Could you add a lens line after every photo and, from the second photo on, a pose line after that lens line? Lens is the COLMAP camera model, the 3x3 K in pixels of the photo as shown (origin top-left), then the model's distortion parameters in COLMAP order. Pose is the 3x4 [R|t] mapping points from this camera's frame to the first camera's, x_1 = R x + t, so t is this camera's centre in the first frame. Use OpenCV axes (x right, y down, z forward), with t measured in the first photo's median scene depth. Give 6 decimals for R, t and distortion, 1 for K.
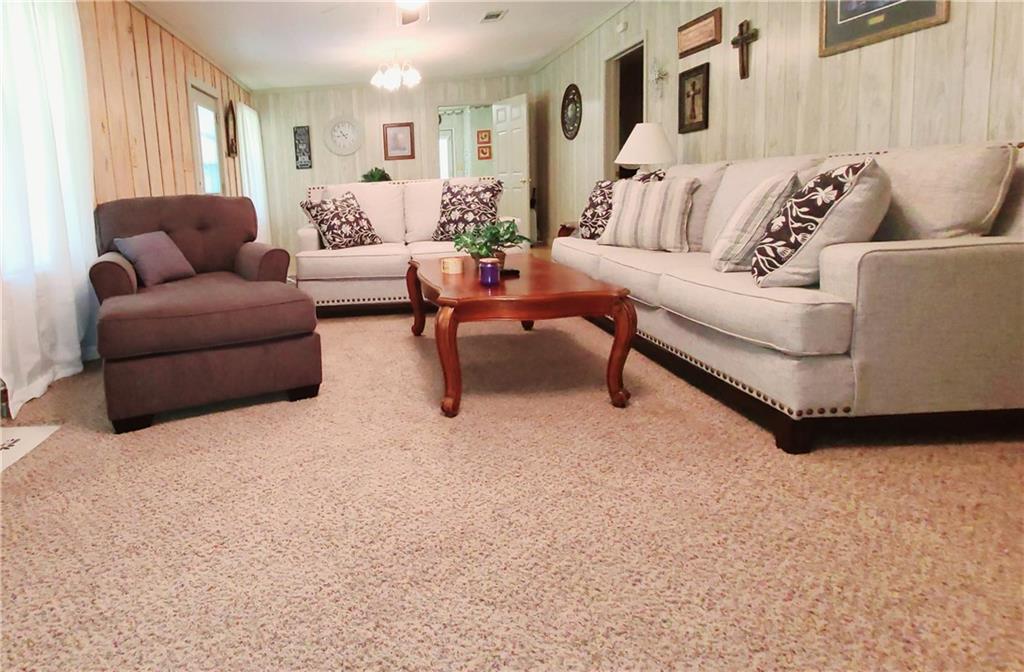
lens RADIAL K [[543.2, 0, 358.4], [0, 543.2, 258.7], [0, 0, 1]] dist [-0.001498, -0.001769]
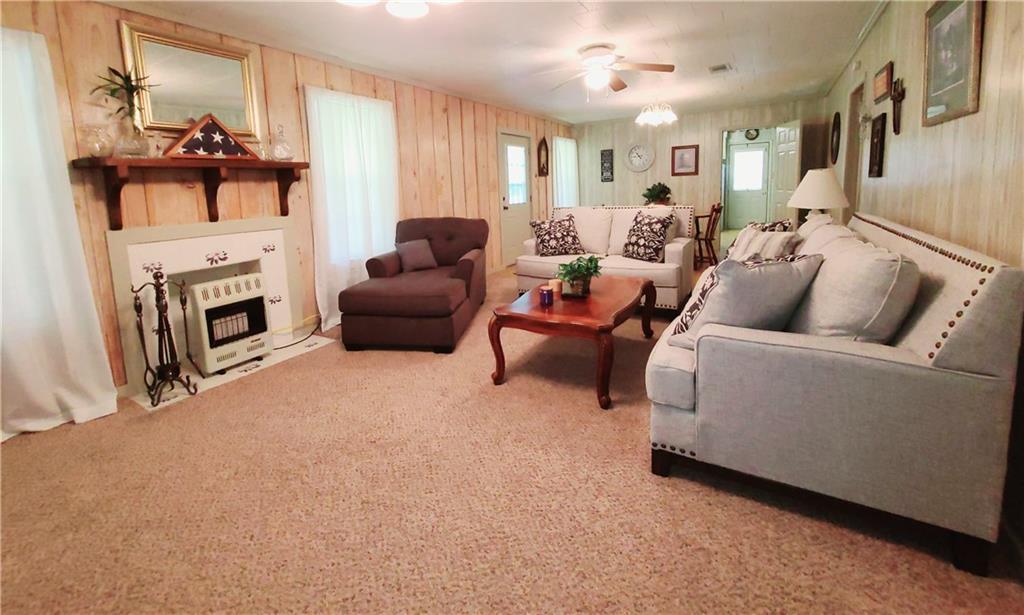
lens RADIAL K [[423.3, 0, 510.2], [0, 423.3, 239.1], [0, 0, 1]] dist [-0.000535, -0.000041]
pose [[0.873215, 0.084764, -0.479907, 0.426644], [-0.075200, 0.996399, 0.039158, -0.102616], [0.481498, 0.001895, 0.876445, -0.036371]]
